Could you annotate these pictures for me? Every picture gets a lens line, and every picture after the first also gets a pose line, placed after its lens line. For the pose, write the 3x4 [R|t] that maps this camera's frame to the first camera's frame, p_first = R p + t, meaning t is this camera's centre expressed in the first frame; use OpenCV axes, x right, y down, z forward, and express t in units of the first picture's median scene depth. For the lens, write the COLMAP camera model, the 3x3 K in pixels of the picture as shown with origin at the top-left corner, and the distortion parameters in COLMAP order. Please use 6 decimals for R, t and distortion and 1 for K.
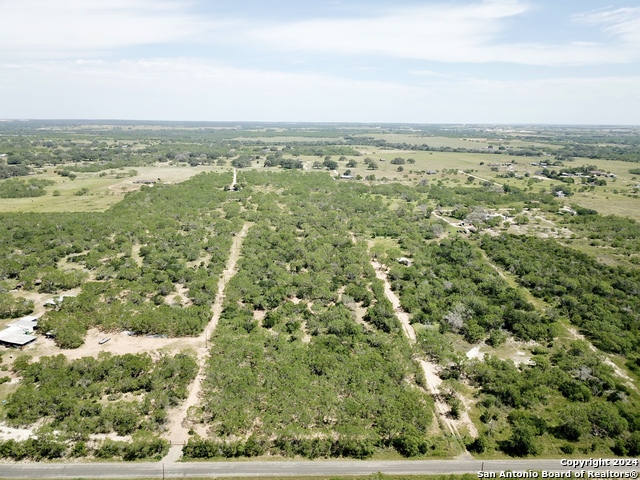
lens RADIAL K [[497.5, 0, 320.0], [0, 497.5, 240.0], [0, 0, 1]] dist [0.010607, 0.000690]
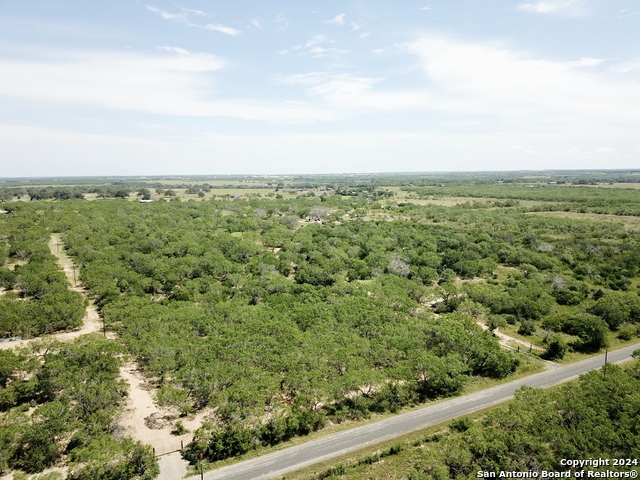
lens RADIAL K [[497.5, 0, 320.0], [0, 497.5, 240.0], [0, 0, 1]] dist [0.010607, 0.000690]
pose [[0.888828, -0.078409, 0.451483, -0.334961], [0.127071, 0.988787, -0.078442, 0.230085], [-0.440270, 0.127092, 0.888825, 0.397682]]
